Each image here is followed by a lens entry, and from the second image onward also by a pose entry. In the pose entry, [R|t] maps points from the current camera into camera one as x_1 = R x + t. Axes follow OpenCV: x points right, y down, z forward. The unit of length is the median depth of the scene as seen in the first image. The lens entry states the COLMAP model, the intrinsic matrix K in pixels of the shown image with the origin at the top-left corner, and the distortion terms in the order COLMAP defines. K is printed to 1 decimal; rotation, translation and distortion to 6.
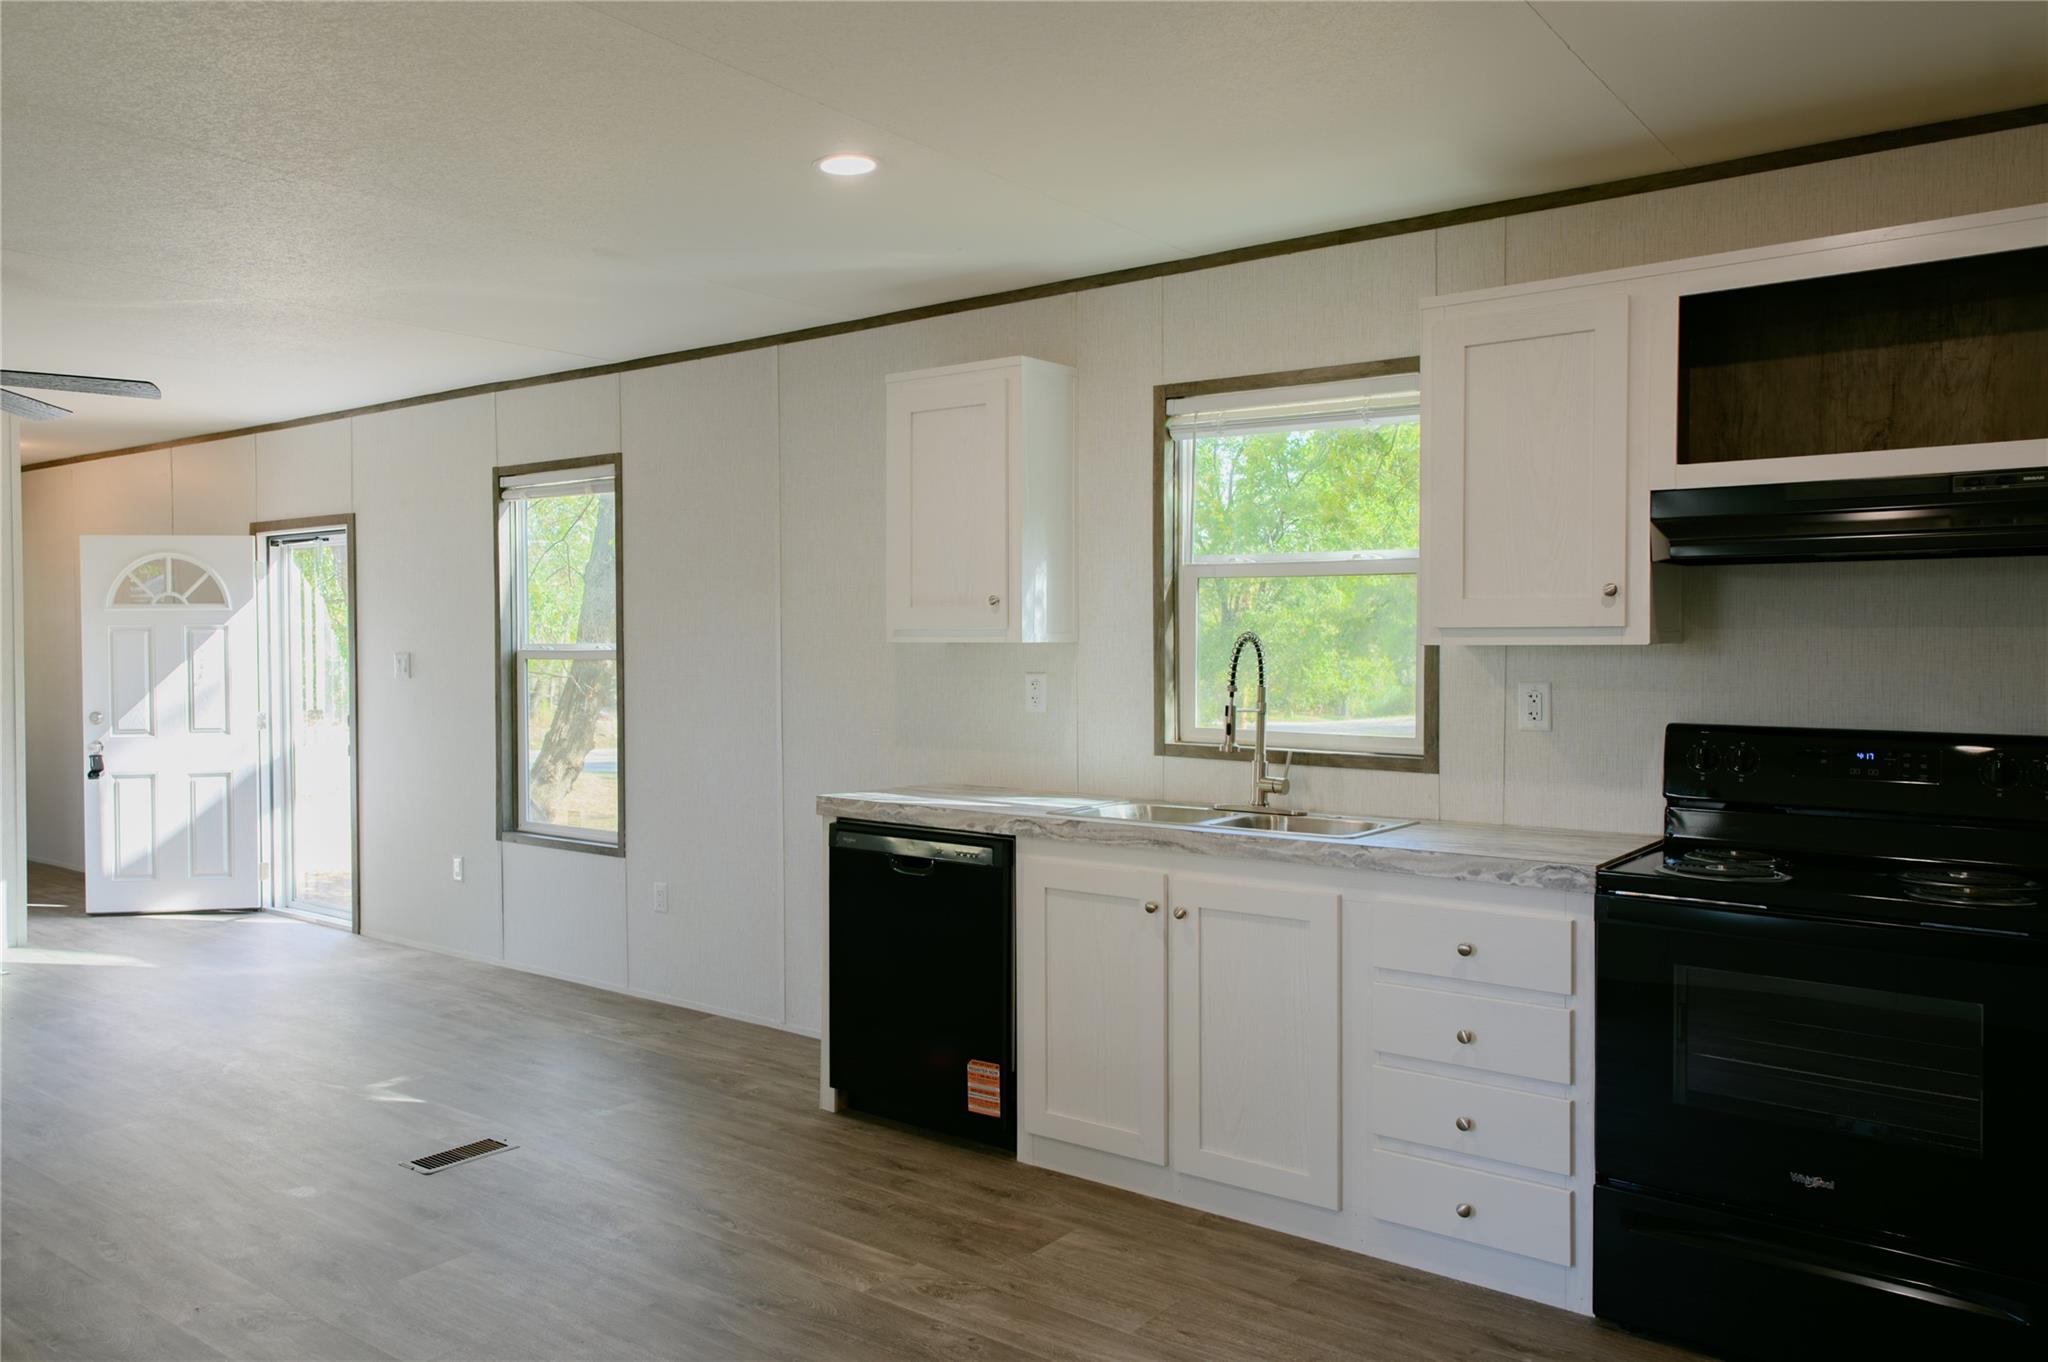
lens RADIAL K [[1512.0, 0, 841.1], [0, 1512.0, 668.9], [0, 0, 1]] dist [0.022212, 0.005810]
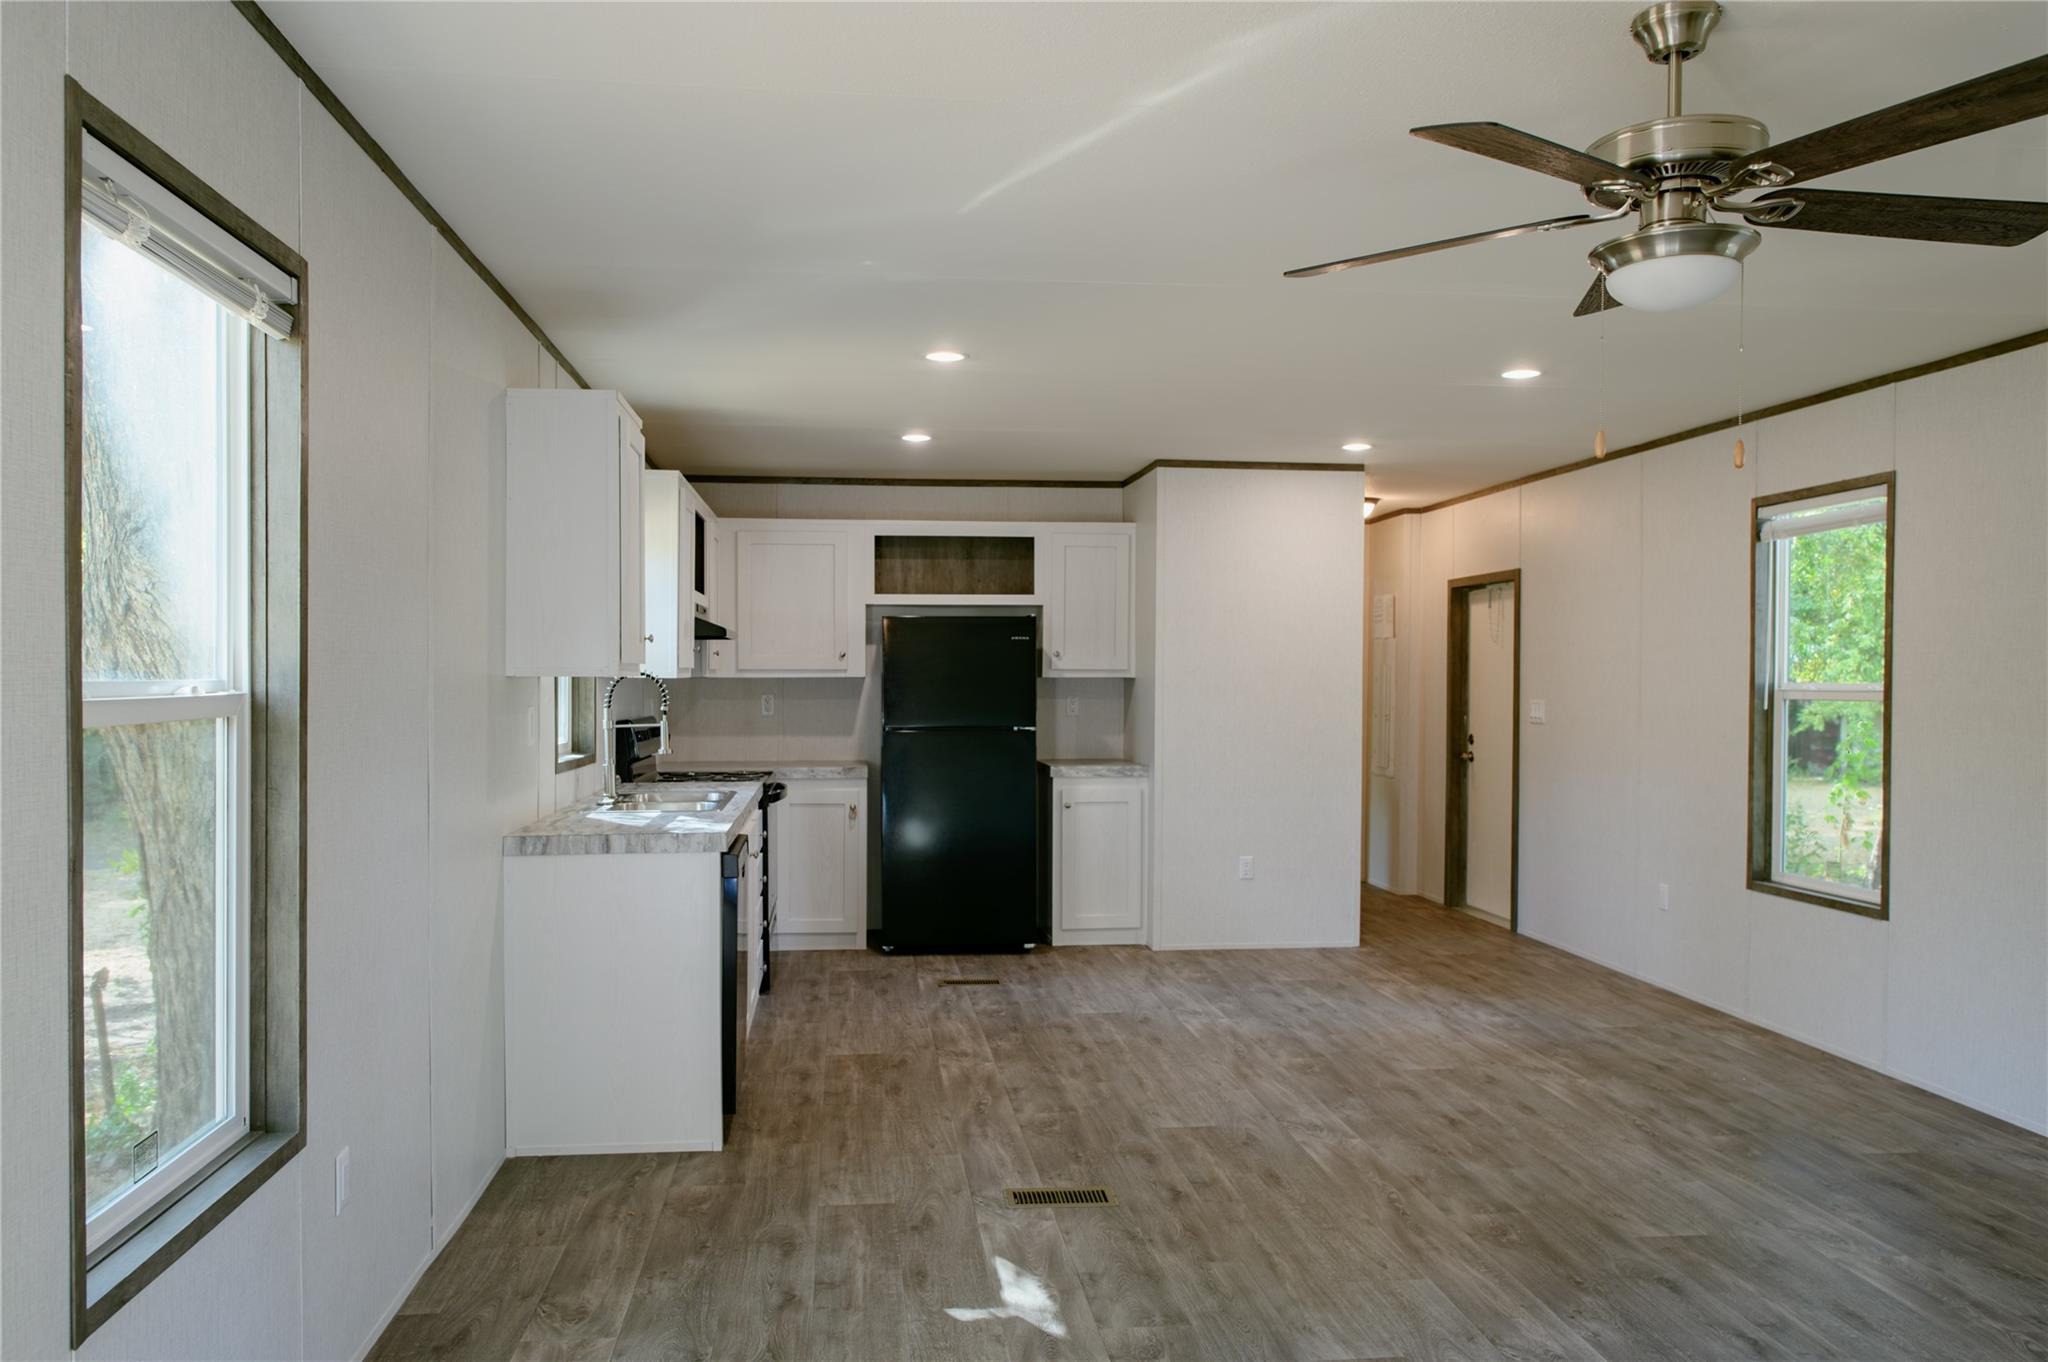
lens RADIAL K [[1485.2, 0, 987.9], [0, 1485.2, 690.4], [0, 0, 1]] dist [-0.004323, 0.000244]
pose [[-0.721824, -0.008106, 0.692029, -0.889774], [0.009599, 0.999718, 0.021722, -0.030847], [-0.692010, 0.022323, -0.721543, 1.737151]]
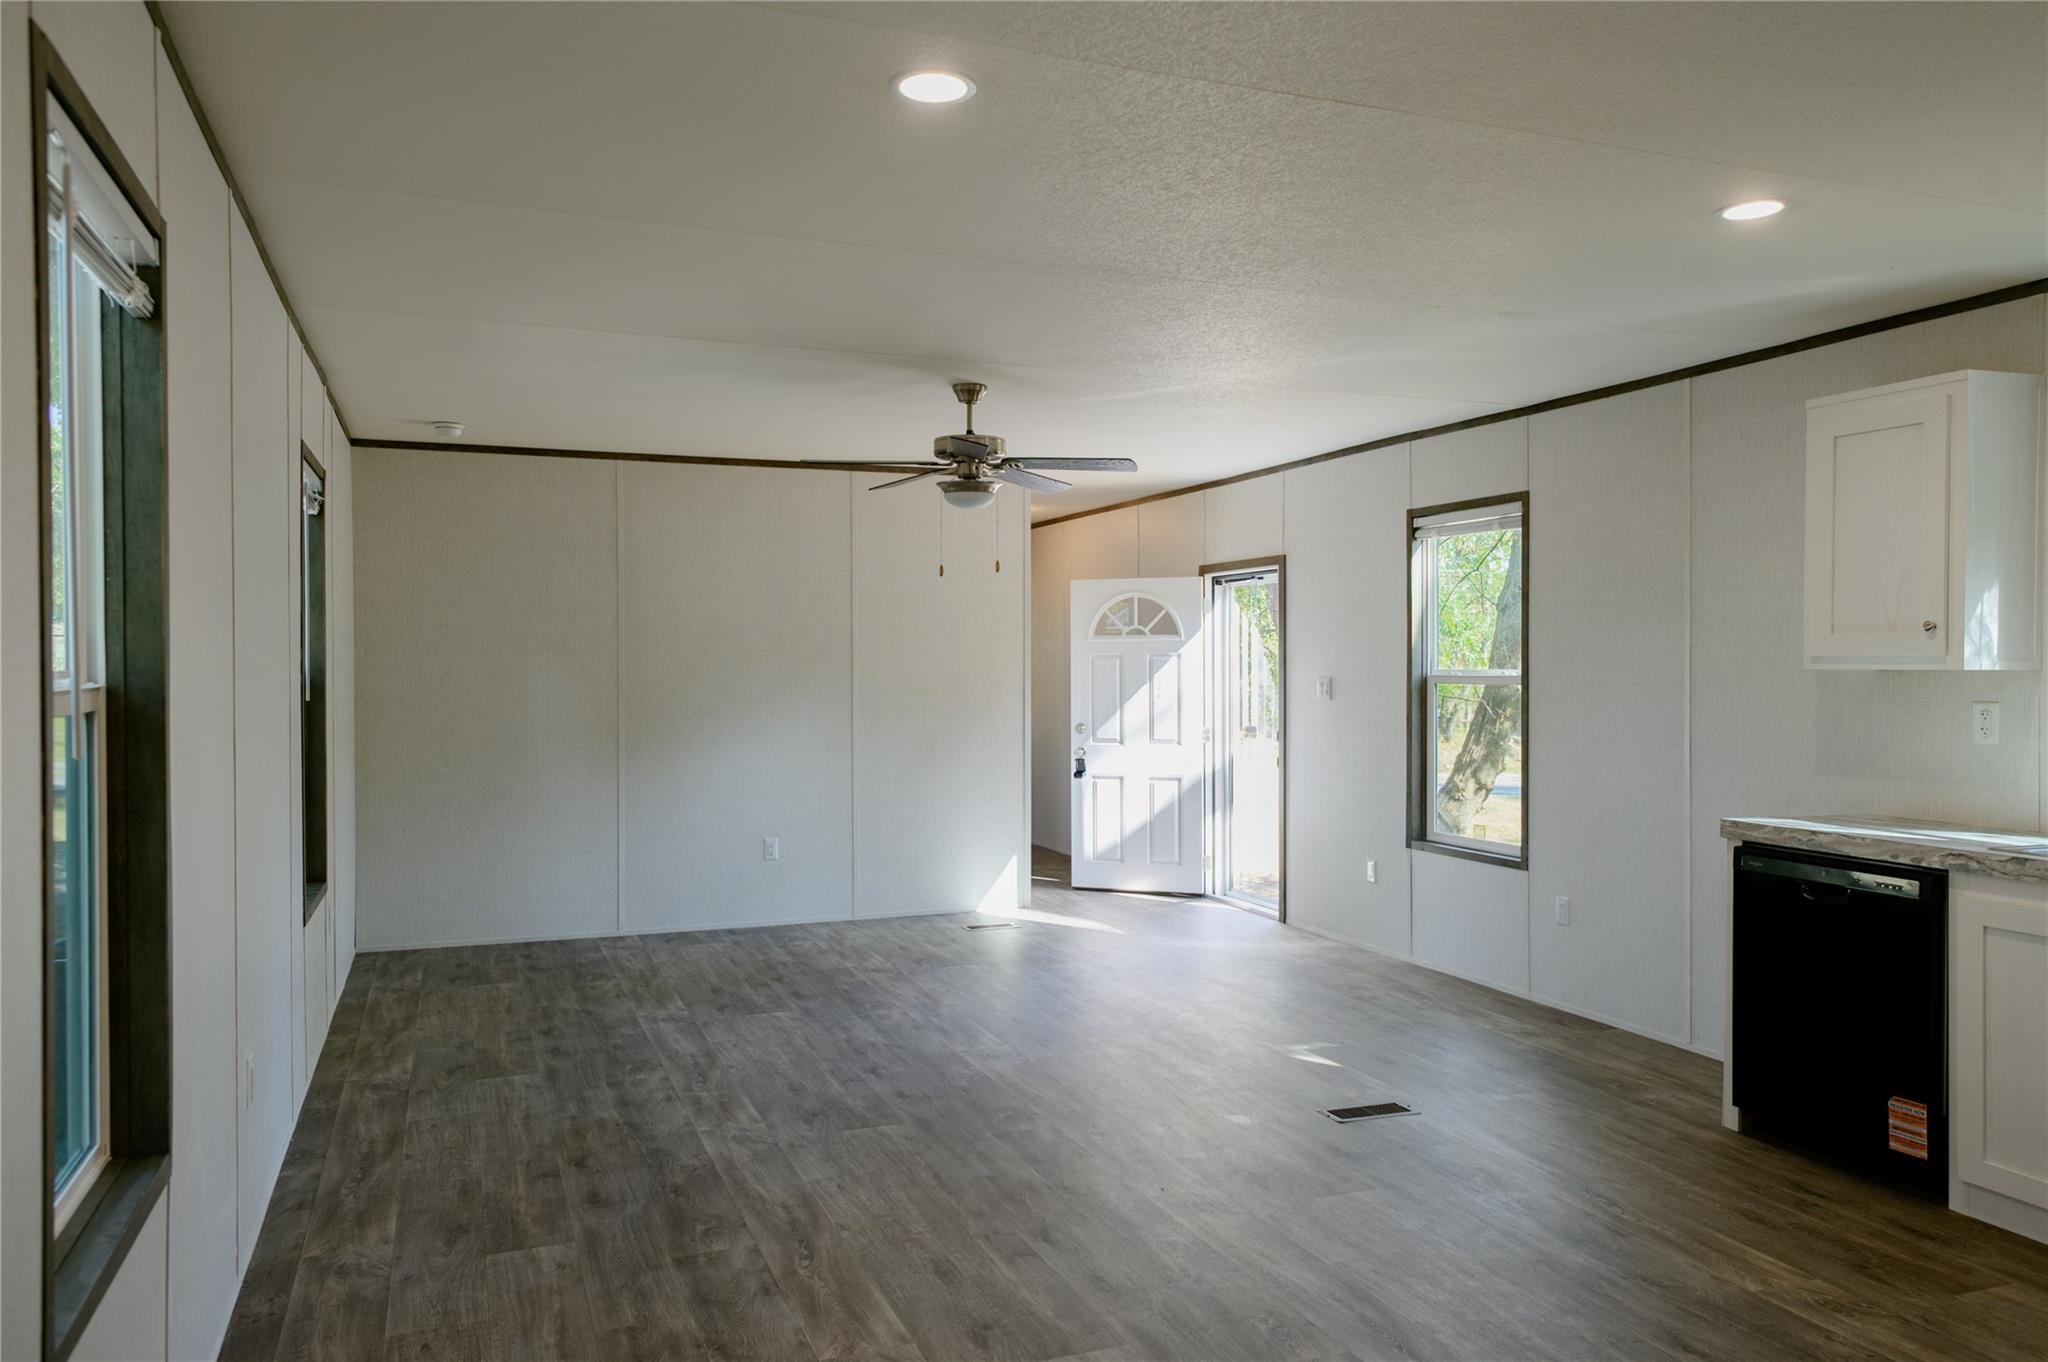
lens RADIAL K [[1442.8, 0, 1025.5], [0, 1442.8, 691.6], [0, 0, 1]] dist [0.038849, -0.002930]
pose [[0.883773, 0.011345, -0.467779, 0.030963], [-0.012062, 0.999926, 0.001462, 0.002151], [0.467761, 0.004350, 0.883844, -0.099840]]
